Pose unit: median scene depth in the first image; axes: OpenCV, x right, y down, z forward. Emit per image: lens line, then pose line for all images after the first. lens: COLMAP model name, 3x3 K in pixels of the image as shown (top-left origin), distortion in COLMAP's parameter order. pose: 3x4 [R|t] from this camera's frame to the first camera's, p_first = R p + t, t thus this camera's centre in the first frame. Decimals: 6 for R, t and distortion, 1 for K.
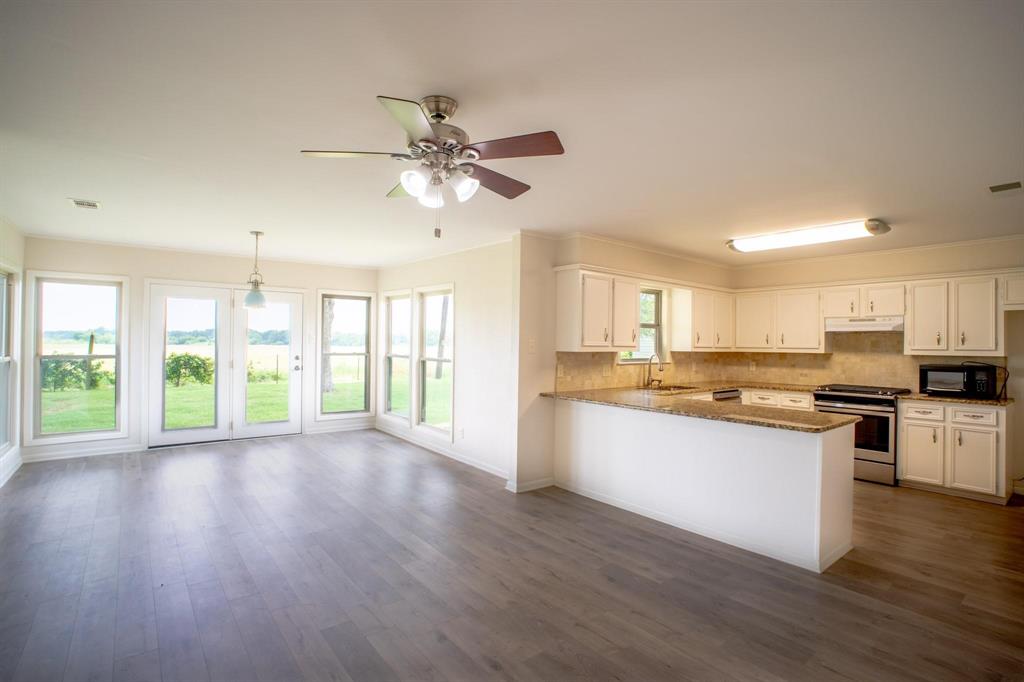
lens RADIAL K [[506.2, 0, 509.8], [0, 506.2, 340.0], [0, 0, 1]] dist [-0.044475, 0.013397]
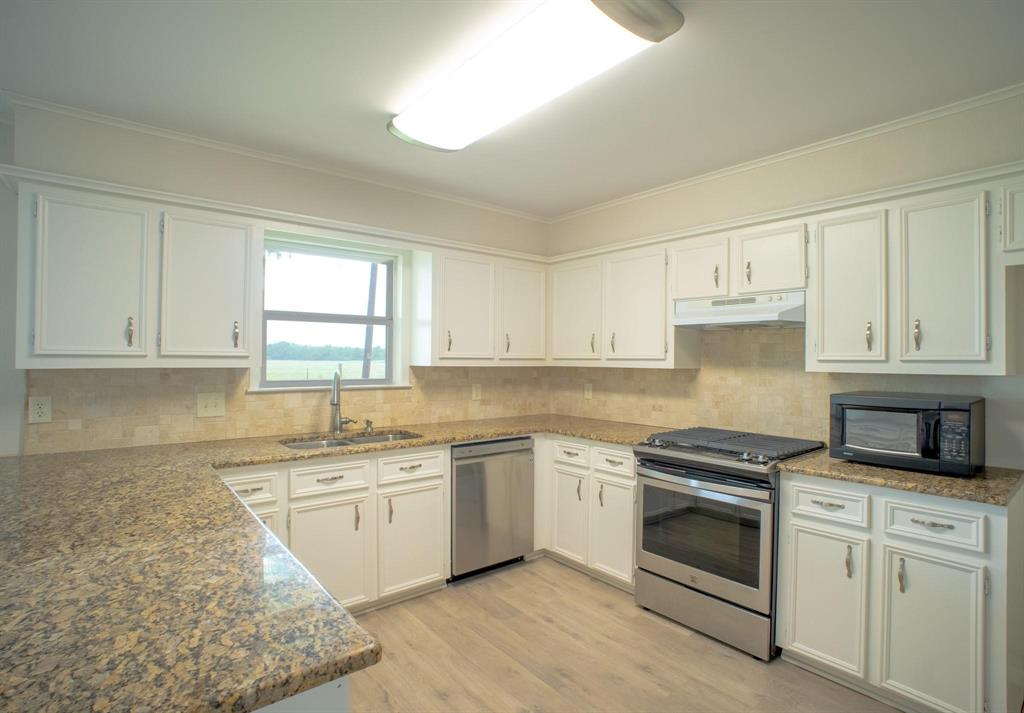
lens RADIAL K [[527.3, 0, 531.1], [0, 527.3, 353.9], [0, 0, 1]] dist [-0.048517, 0.007116]
pose [[0.999889, -0.004730, 0.014124, 0.524808], [0.004719, 0.999989, 0.000832, 0.011061], [-0.014128, -0.000765, 0.999900, 0.504281]]
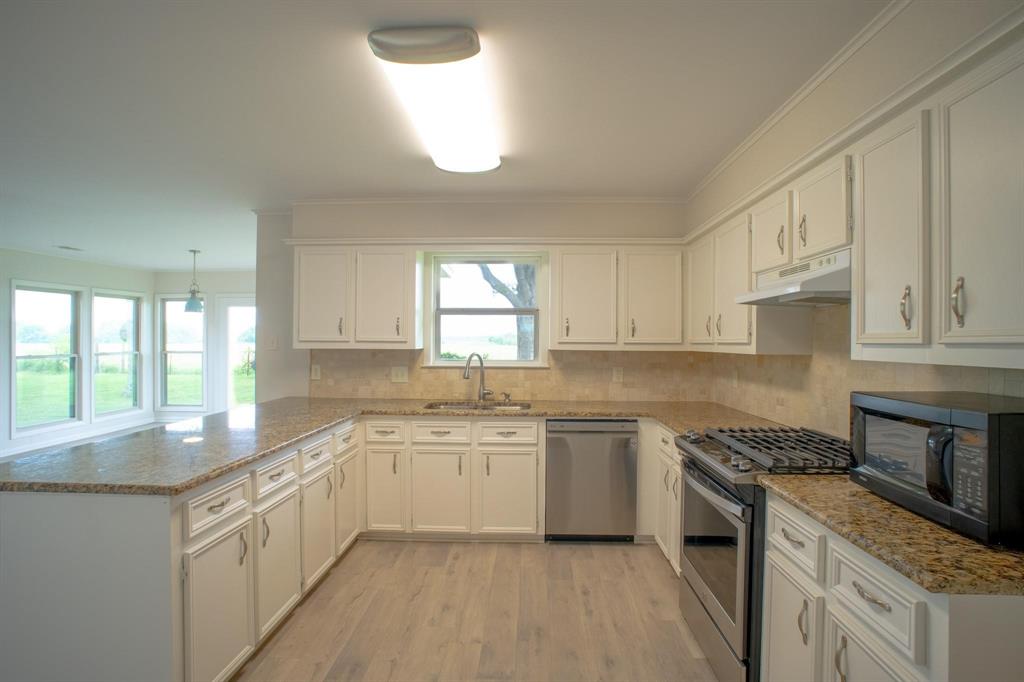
lens RADIAL K [[506.2, 0, 517.3], [0, 506.2, 342.9], [0, 0, 1]] dist [-0.044475, 0.013397]
pose [[0.749144, -0.006155, -0.662378, 0.845414], [0.008665, 0.999962, 0.000509, 0.015868], [0.662350, -0.006121, 0.749169, 0.587389]]
